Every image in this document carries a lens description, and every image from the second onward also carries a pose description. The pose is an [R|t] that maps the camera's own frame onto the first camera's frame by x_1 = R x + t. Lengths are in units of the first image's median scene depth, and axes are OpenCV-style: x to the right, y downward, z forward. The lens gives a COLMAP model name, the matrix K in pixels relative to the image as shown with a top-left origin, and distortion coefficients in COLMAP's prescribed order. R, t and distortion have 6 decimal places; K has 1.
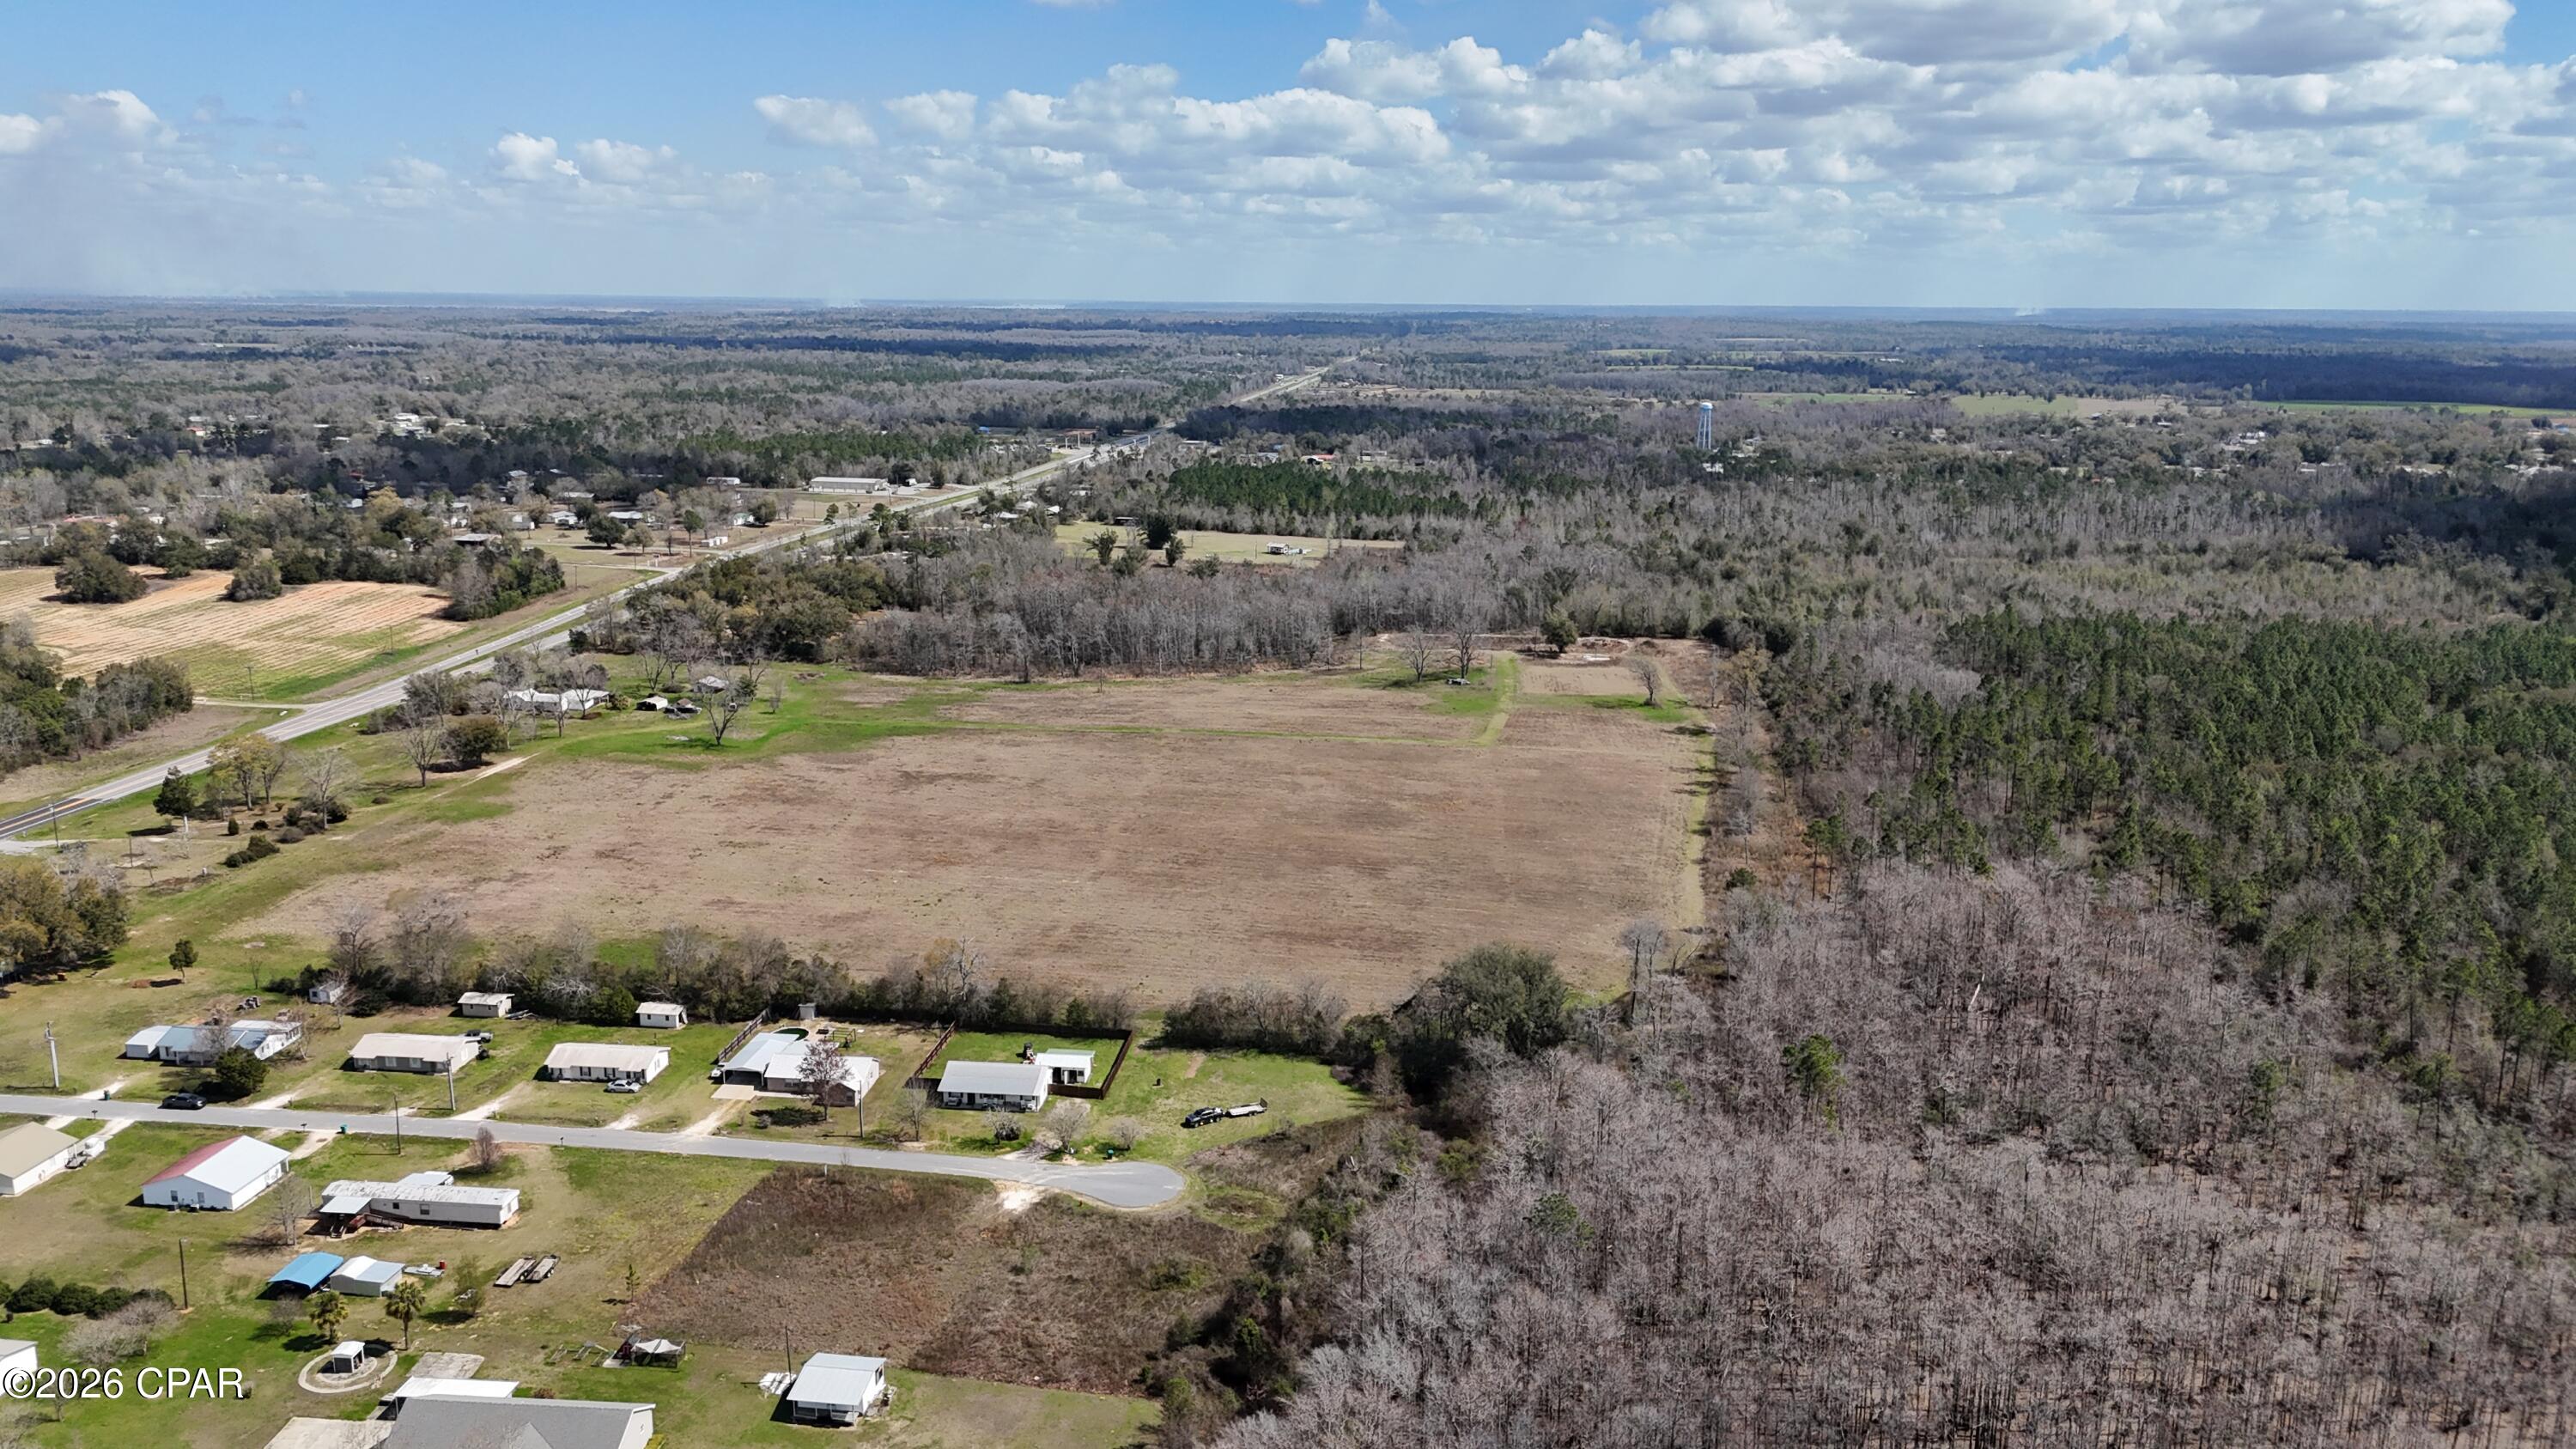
lens RADIAL K [[1907.2, 0, 1294.8], [0, 1907.2, 687.8], [0, 0, 1]] dist [0.069572, -0.065687]
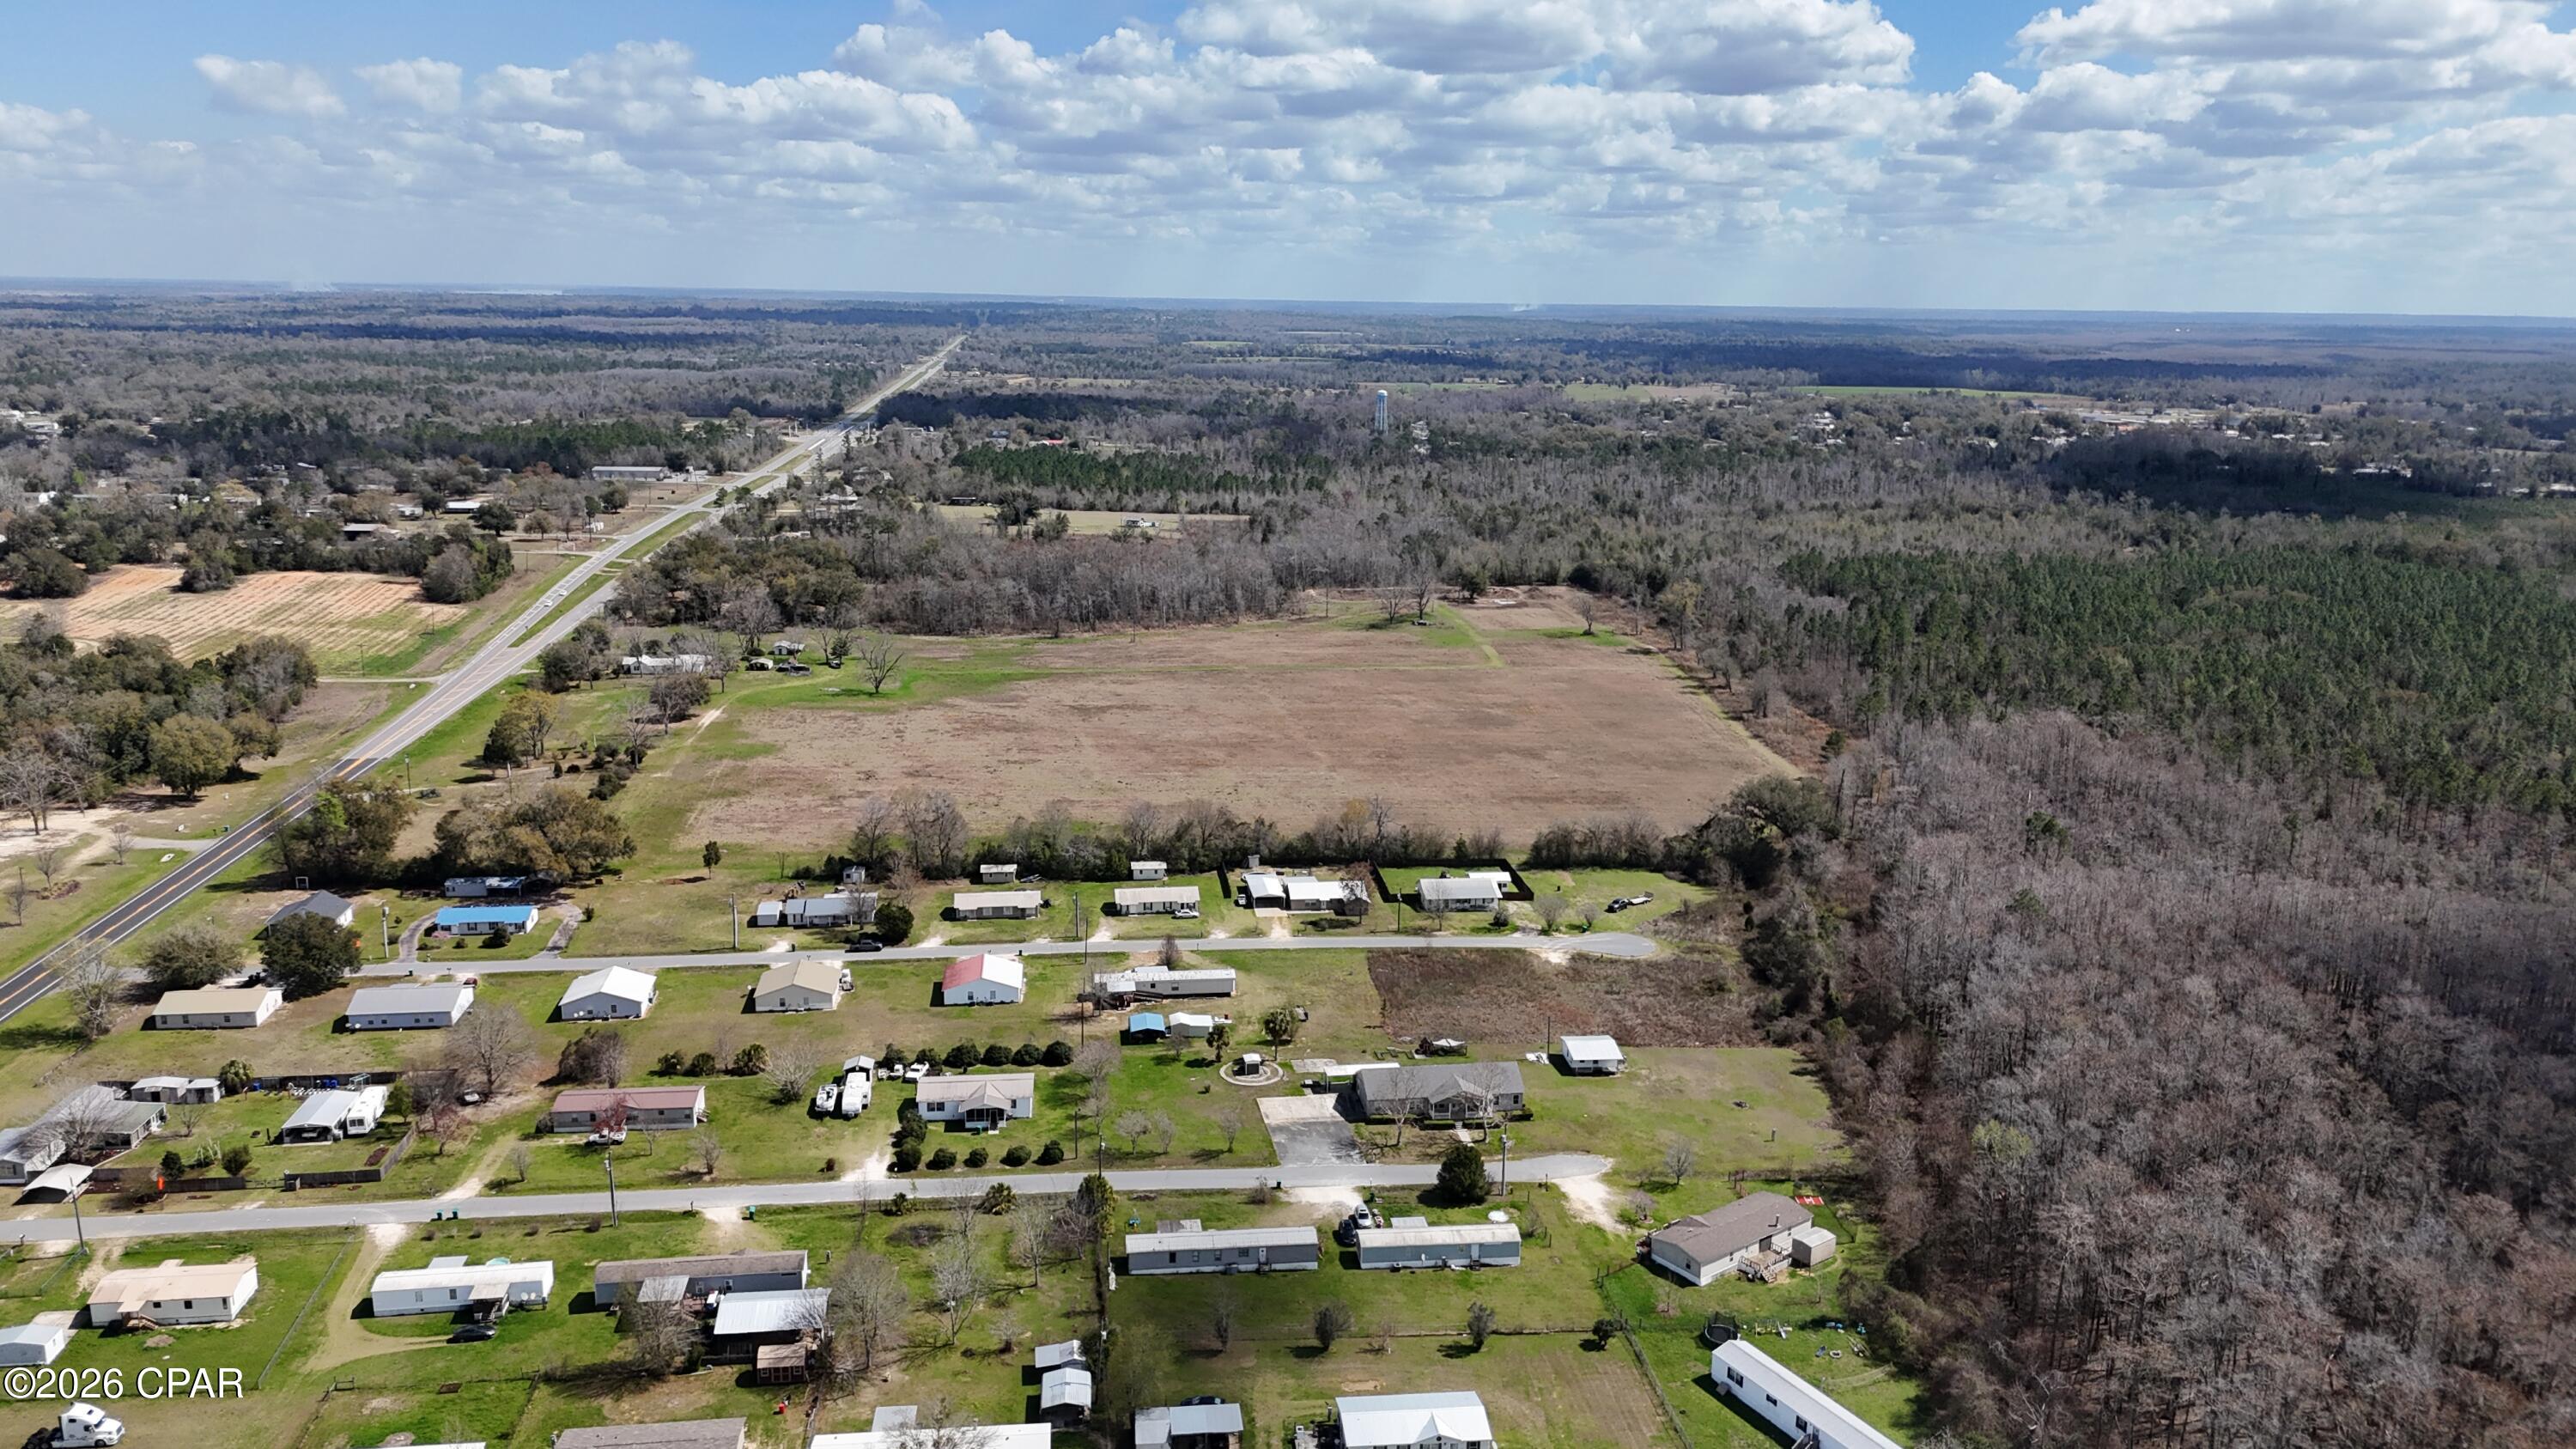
lens RADIAL K [[1907.2, 0, 1294.8], [0, 1907.2, 687.8], [0, 0, 1]] dist [0.069572, -0.065687]
pose [[0.968898, -0.044544, 0.243419, -0.210457], [0.043461, 0.999007, 0.009821, 0.016657], [-0.243615, 0.001063, 0.969872, -0.092531]]
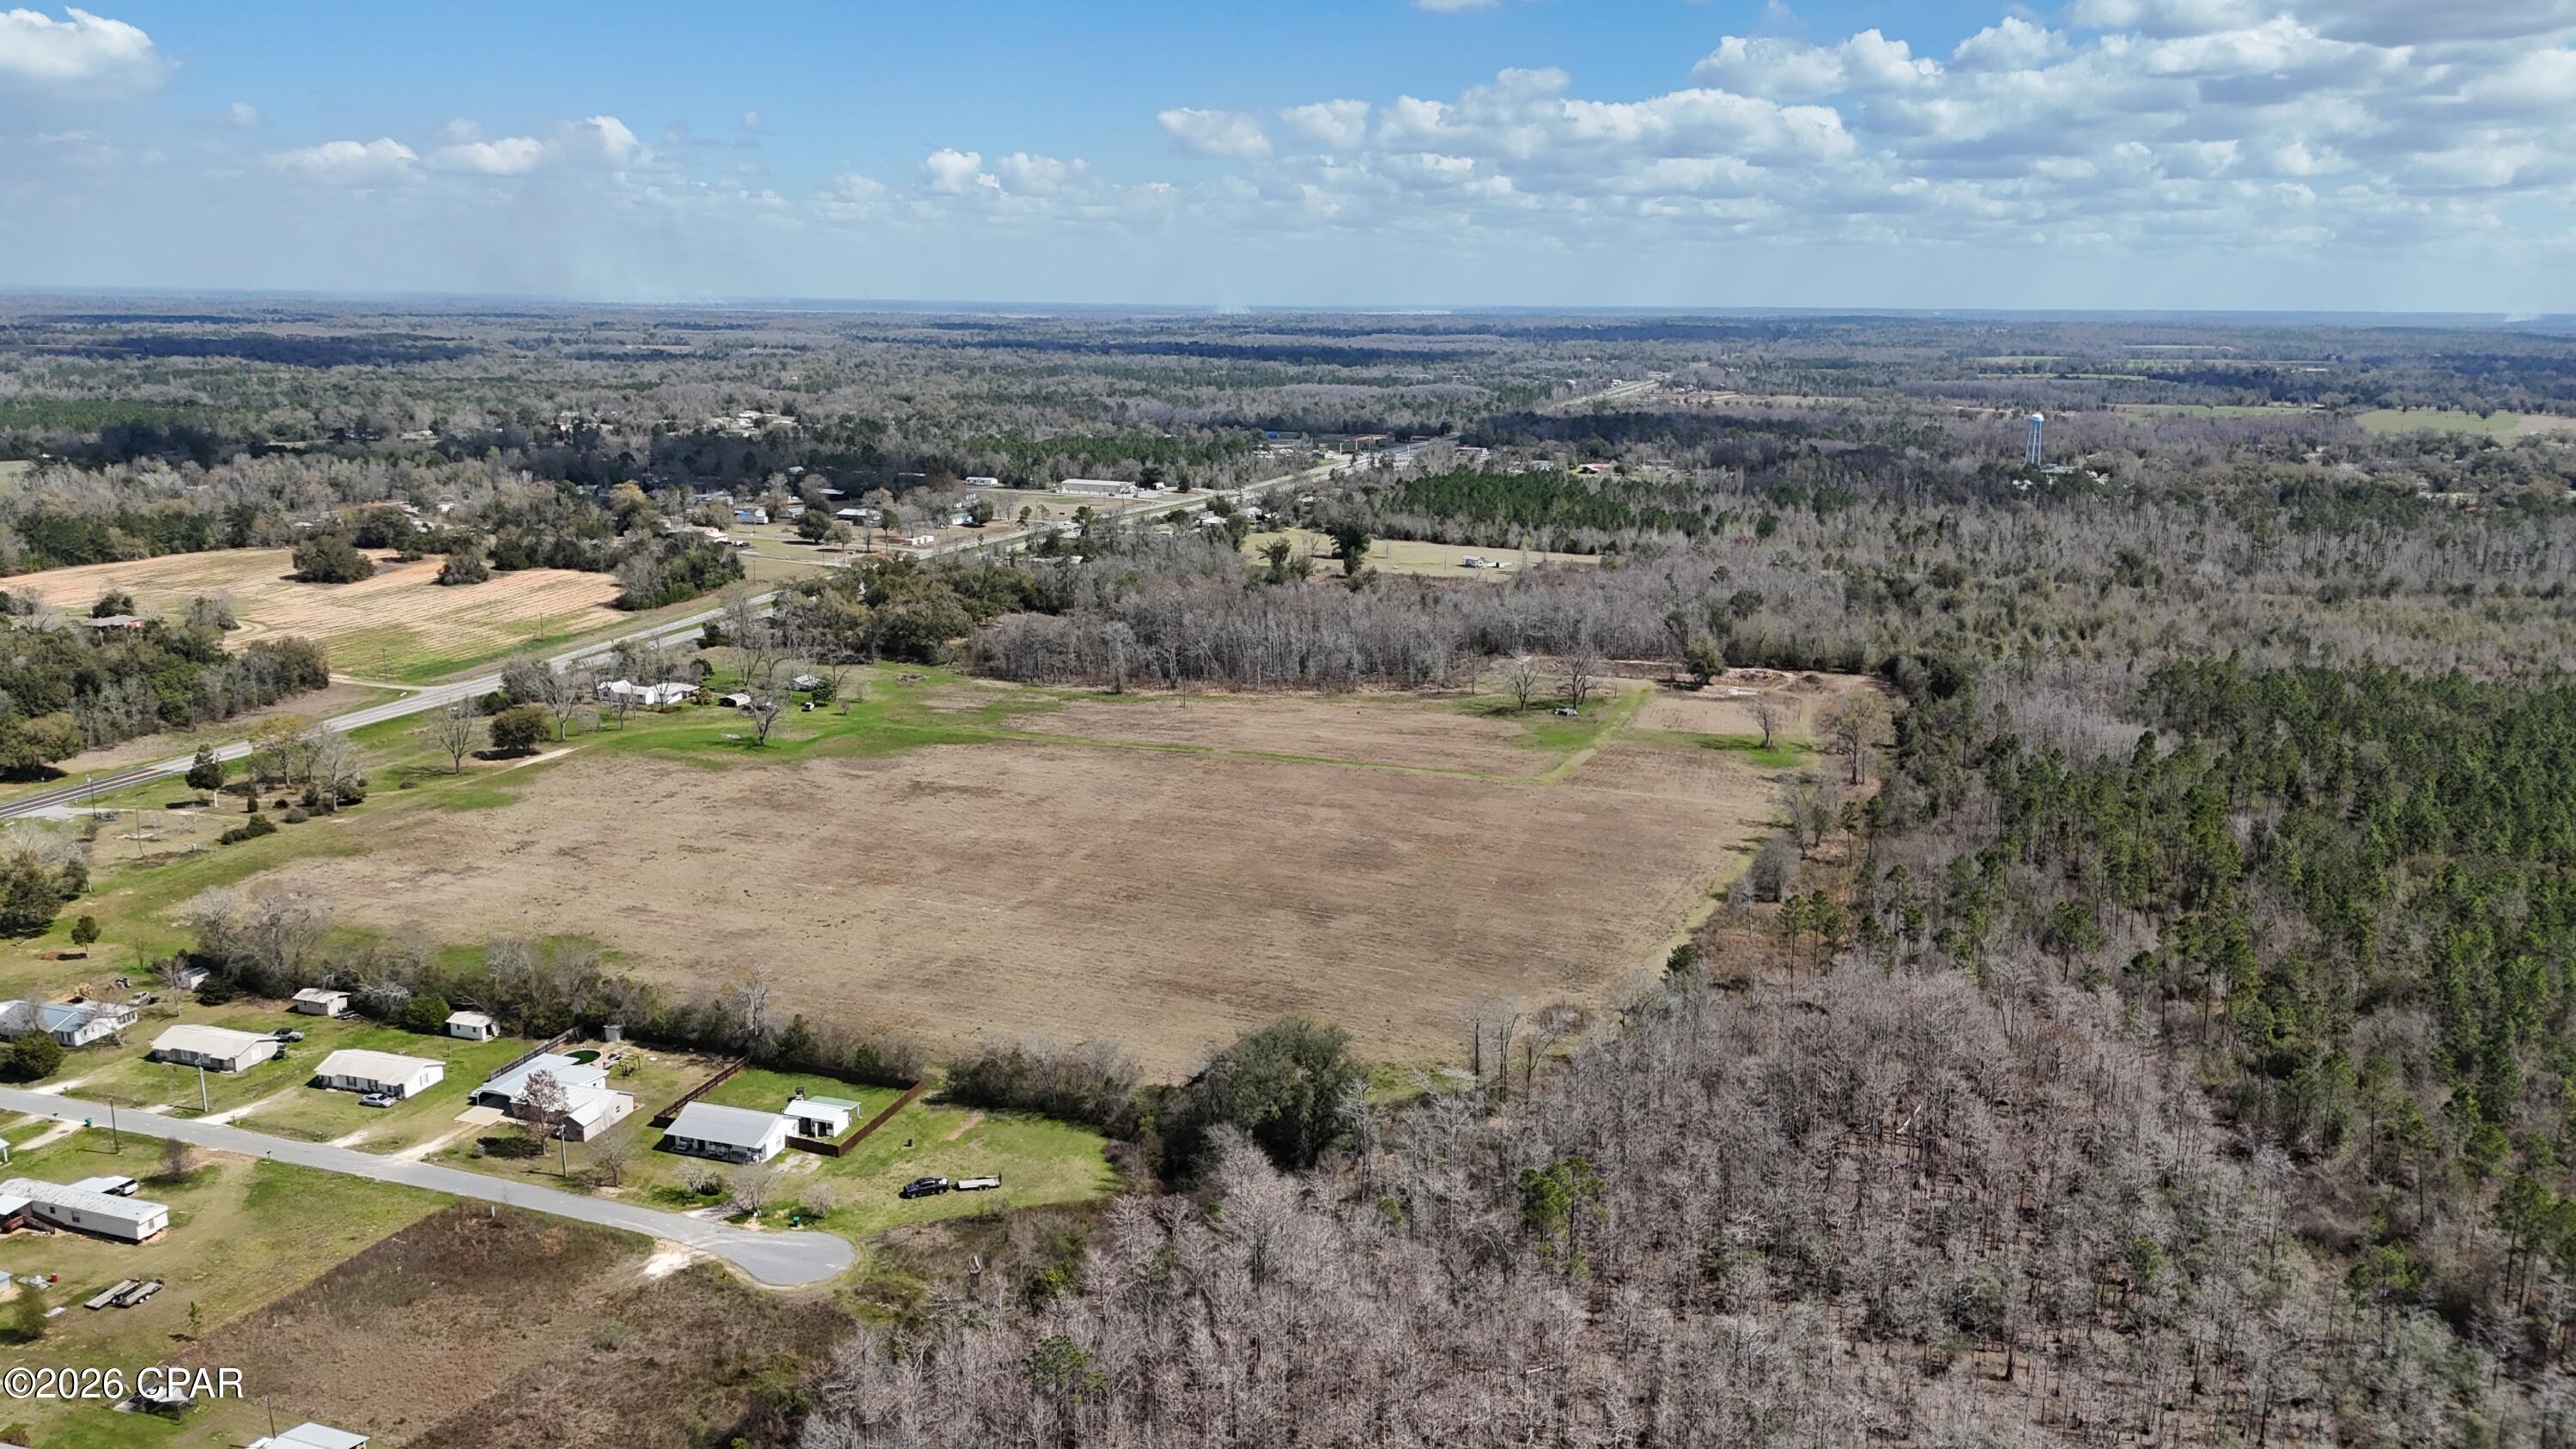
lens RADIAL K [[1907.2, 0, 1294.8], [0, 1907.2, 687.8], [0, 0, 1]] dist [0.069572, -0.065687]
pose [[0.979508, 0.041268, -0.197133, 0.104980], [-0.041804, 0.999125, 0.001444, -0.008120], [0.197020, 0.006827, 0.980376, 0.047150]]
